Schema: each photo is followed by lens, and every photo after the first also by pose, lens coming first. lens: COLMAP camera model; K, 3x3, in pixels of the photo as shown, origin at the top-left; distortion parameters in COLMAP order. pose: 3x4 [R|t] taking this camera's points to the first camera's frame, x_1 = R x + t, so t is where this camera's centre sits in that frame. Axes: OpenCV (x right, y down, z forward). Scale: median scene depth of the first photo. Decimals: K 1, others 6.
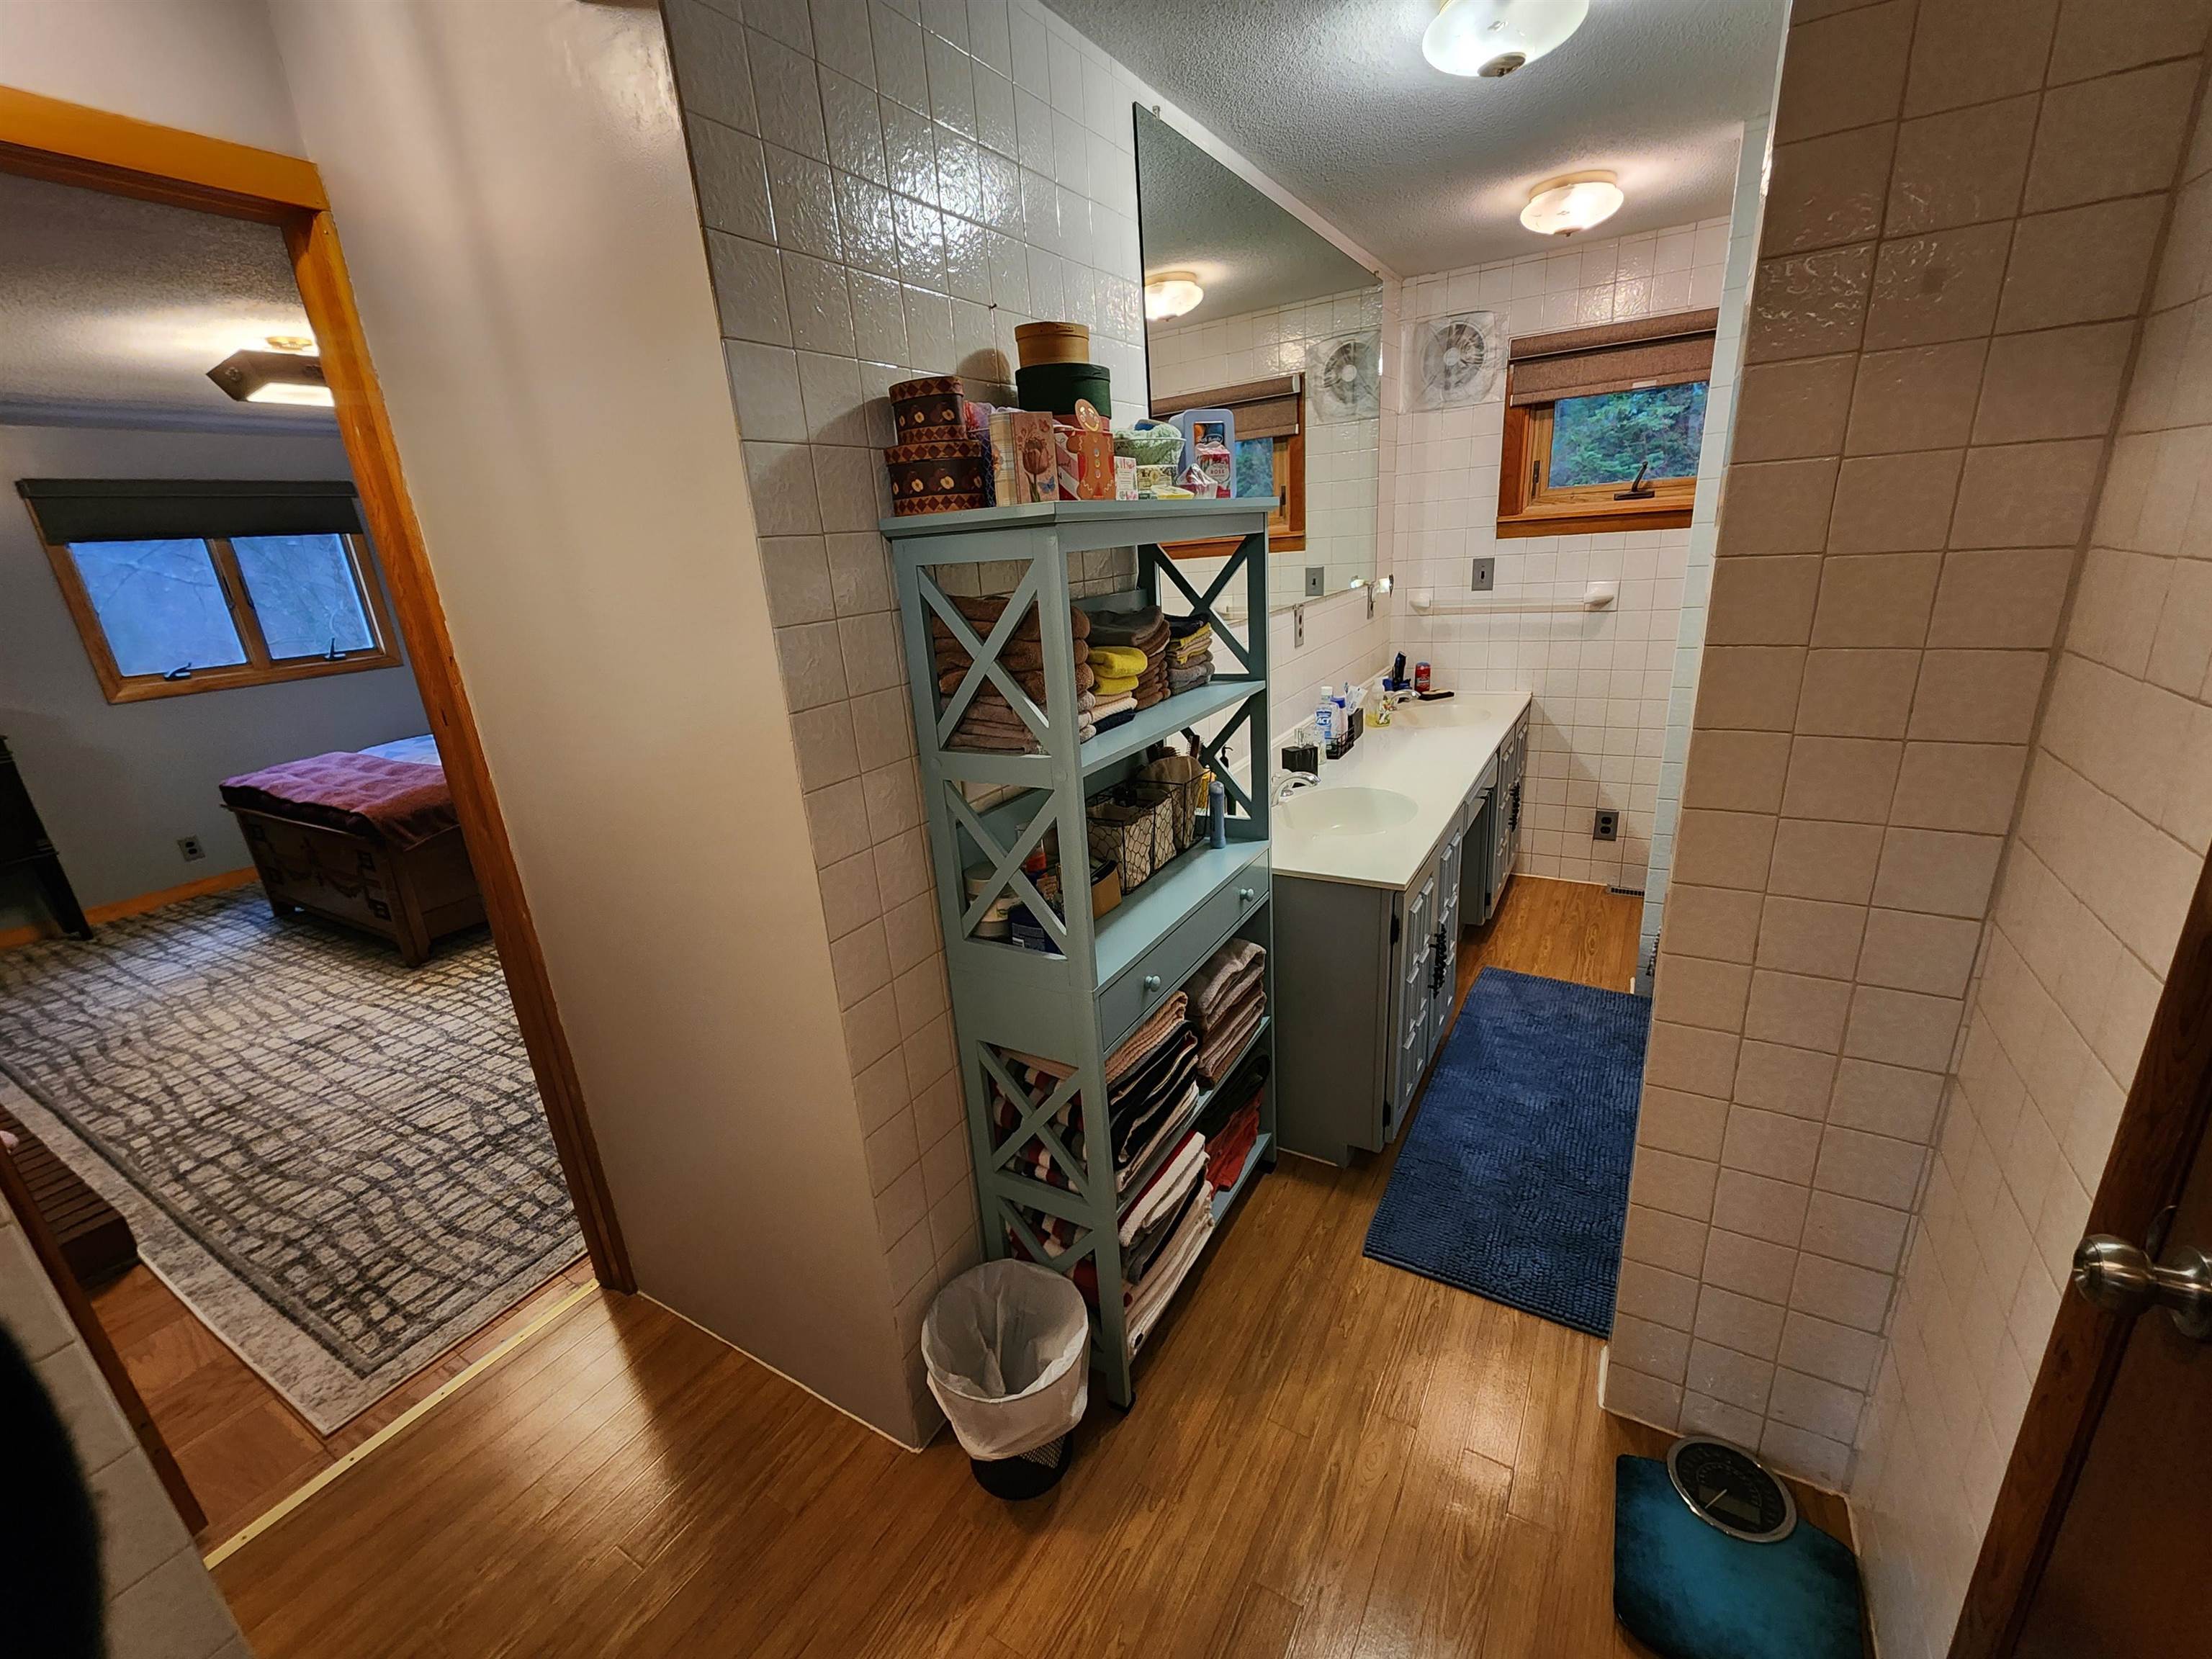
lens RADIAL K [[909.6, 0, 1100.3], [0, 909.6, 844.5], [0, 0, 1]] dist [-0.000091, -0.000064]
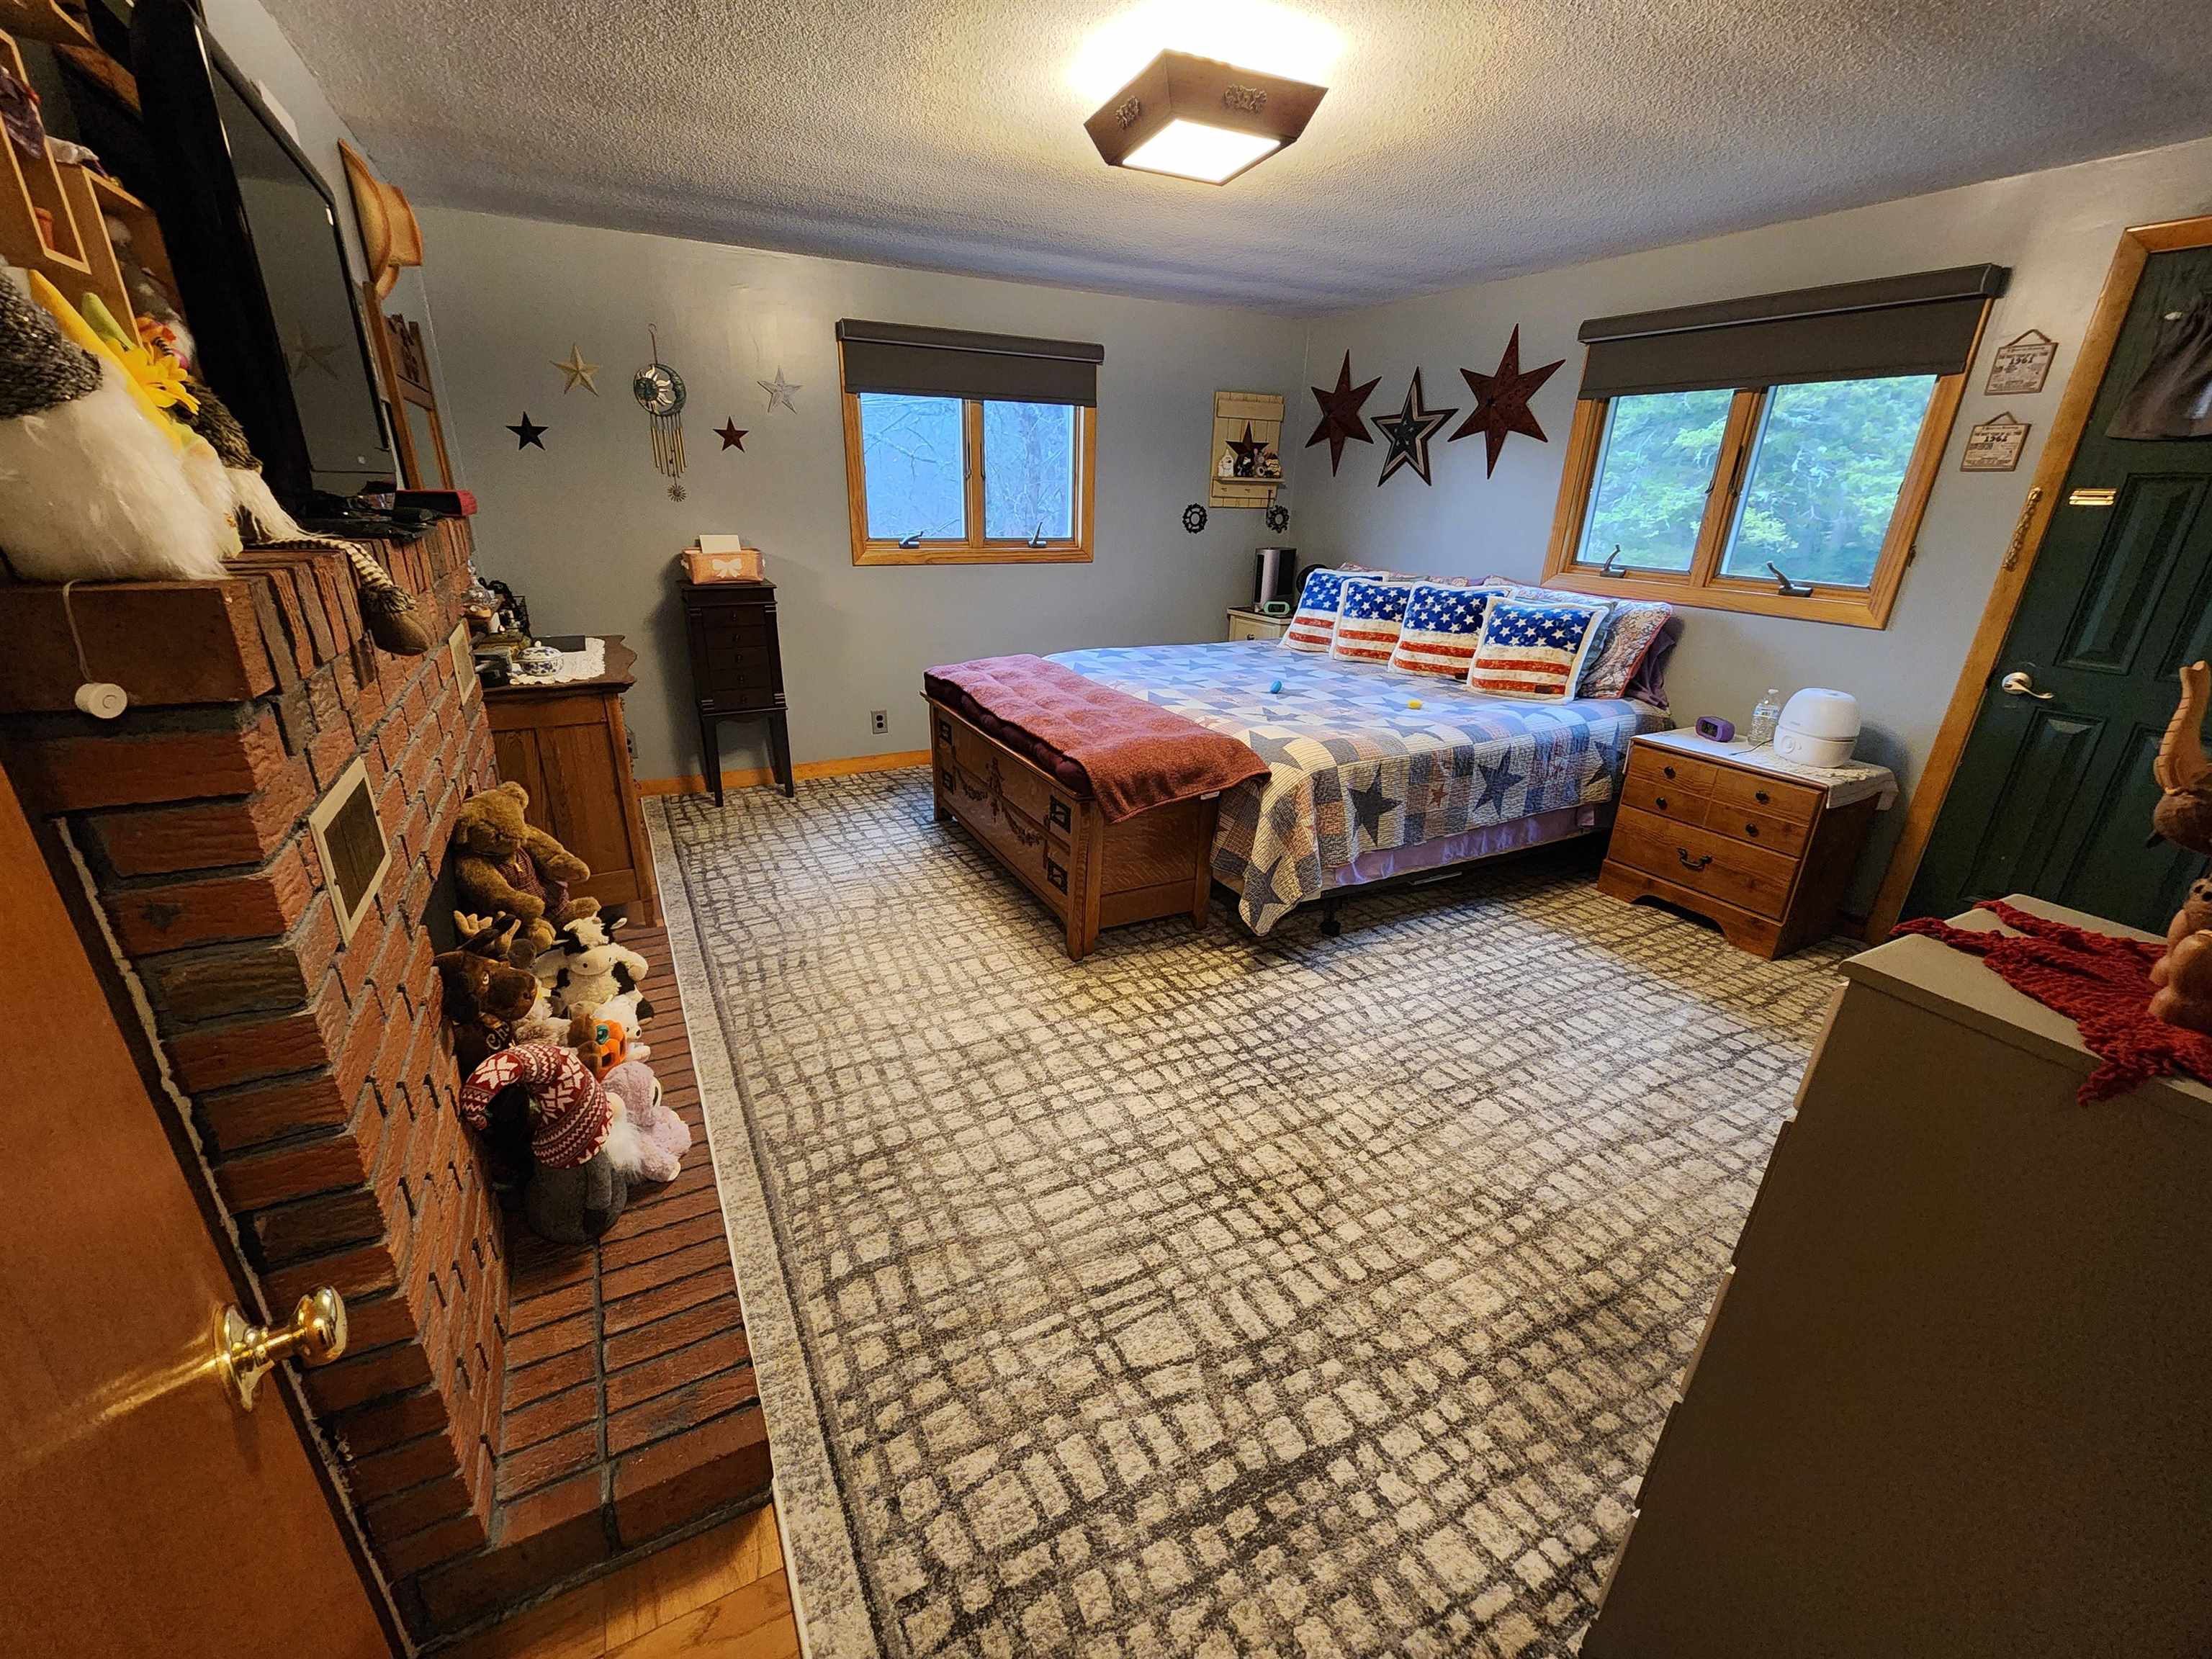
lens RADIAL K [[909.6, 0, 1093.1], [0, 909.6, 838.4], [0, 0, 1]] dist [-0.000091, -0.000064]
pose [[0.844364, 0.272044, -0.461564, -0.488989], [-0.245240, 0.962195, 0.118483, -0.072547], [0.476348, 0.013151, 0.879159, 0.382931]]
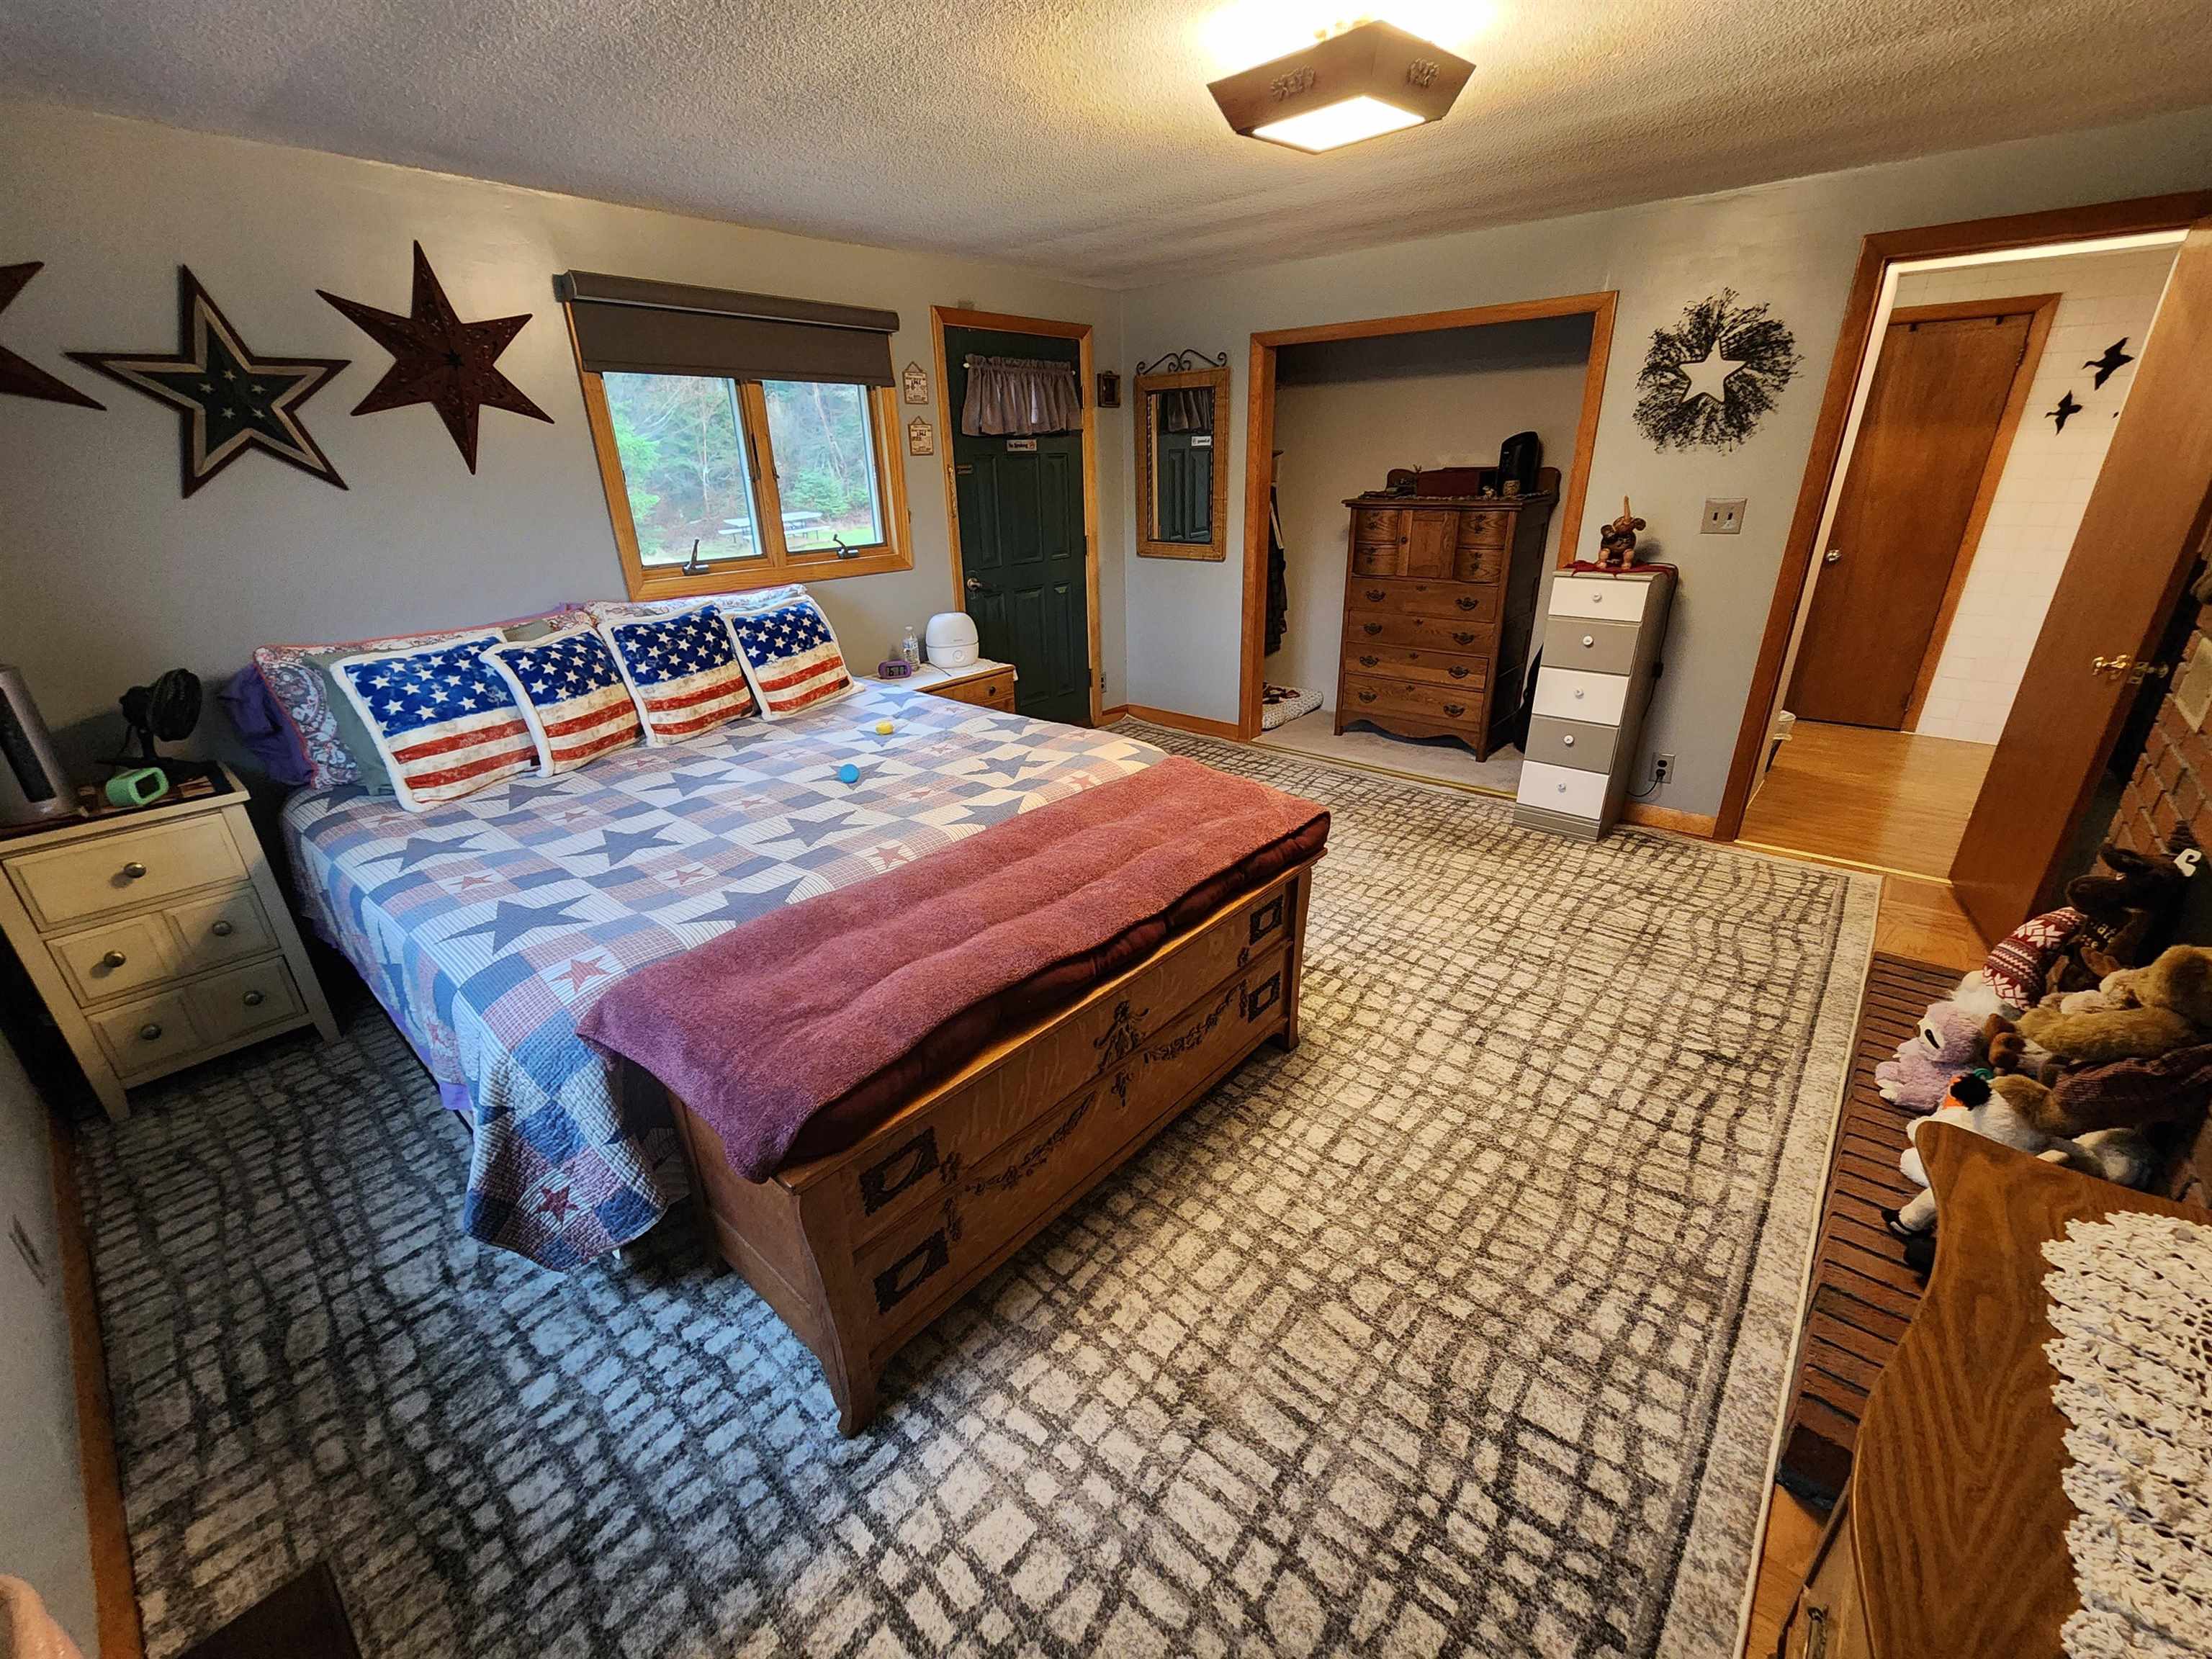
lens RADIAL K [[909.6, 0, 1094.5], [0, 909.6, 840.9], [0, 0, 1]] dist [-0.000091, -0.000064]
pose [[0.189377, -0.322454, 0.927448, -1.607643], [0.324559, 0.912006, 0.250813, -0.254923], [-0.926714, 0.253513, 0.277368, 1.088840]]
